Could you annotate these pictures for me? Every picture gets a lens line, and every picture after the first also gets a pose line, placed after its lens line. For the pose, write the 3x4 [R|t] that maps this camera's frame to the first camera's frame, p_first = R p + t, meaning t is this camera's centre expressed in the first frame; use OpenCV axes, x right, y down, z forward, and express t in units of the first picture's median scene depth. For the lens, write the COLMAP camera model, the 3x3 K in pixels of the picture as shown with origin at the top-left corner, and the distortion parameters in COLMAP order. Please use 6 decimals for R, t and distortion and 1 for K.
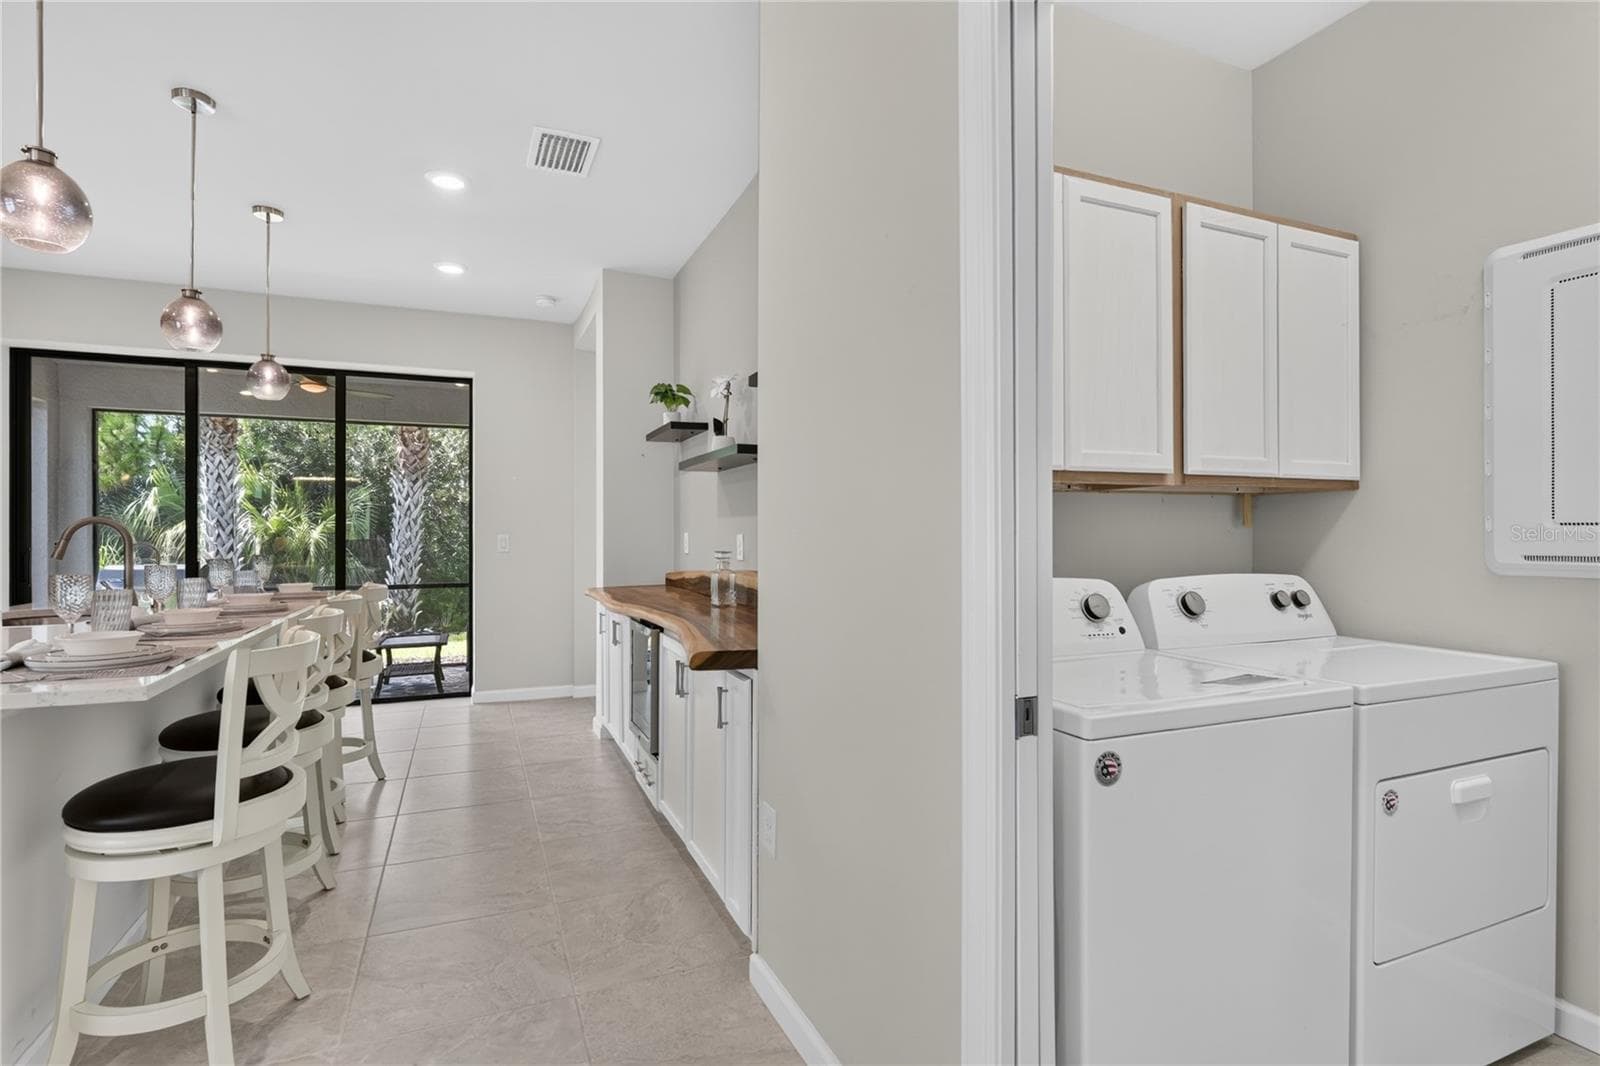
lens RADIAL K [[771.3, 0, 802.0], [0, 771.3, 536.5], [0, 0, 1]] dist [-0.002377, -0.000397]
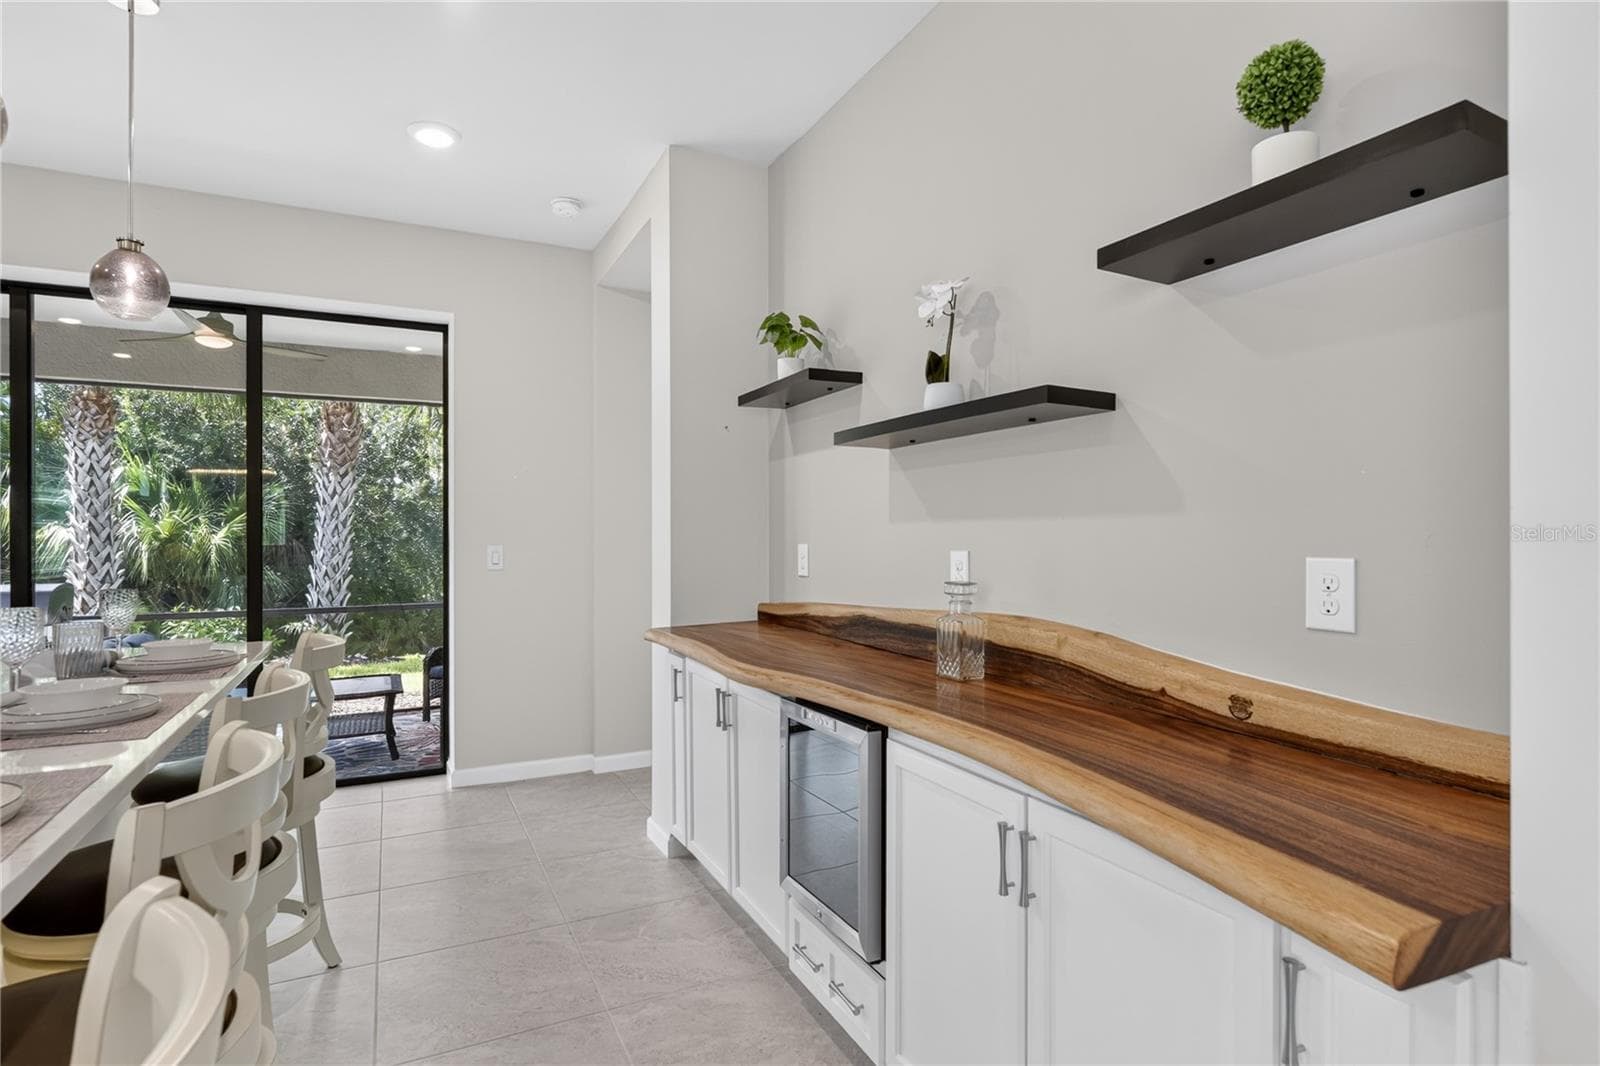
lens RADIAL K [[814.5, 0, 807.4], [0, 814.5, 537.8], [0, 0, 1]] dist [-0.004636, -0.000754]
pose [[0.997912, -0.002424, 0.064550, -0.067535], [0.002450, 0.999997, -0.000333, -0.003647], [-0.064549, 0.000491, 0.997914, 0.107589]]
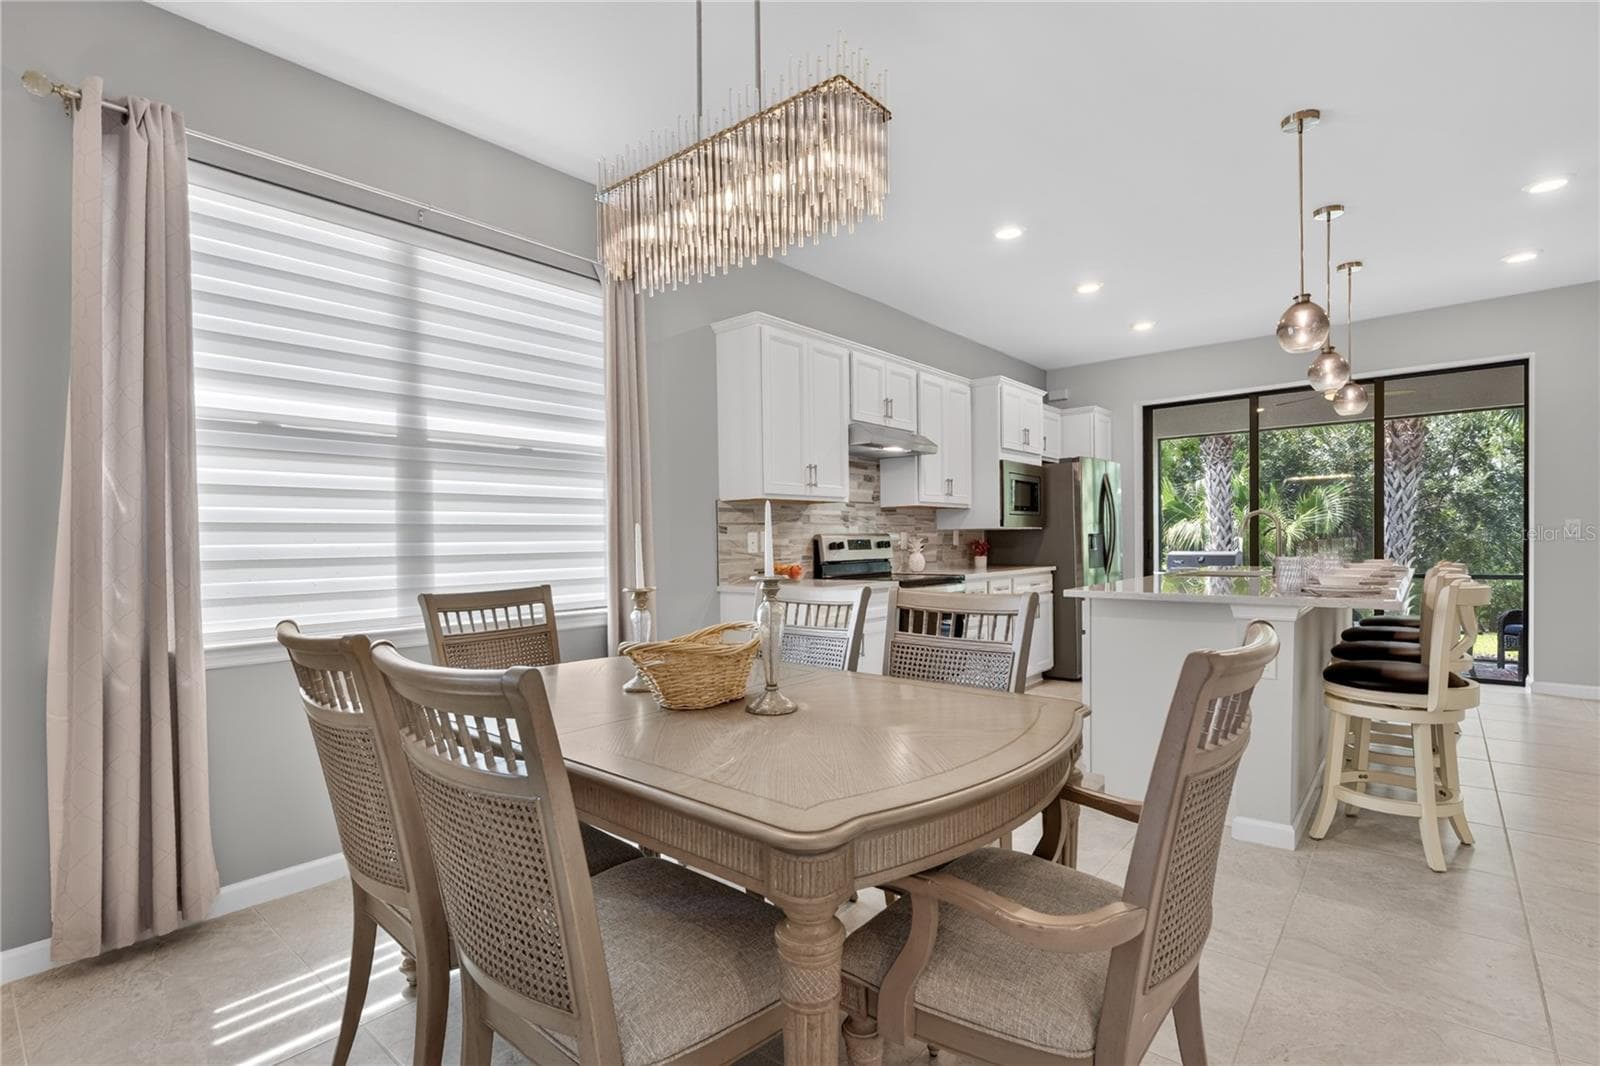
lens RADIAL K [[751.6, 0, 797.8], [0, 751.6, 553.5], [0, 0, 1]] dist [-0.002633, -0.000876]
pose [[0.443737, 0.009537, -0.896106, 0.004168], [0.012803, 0.999774, 0.016980, 0.005292], [0.896066, -0.019007, 0.443514, -0.110385]]
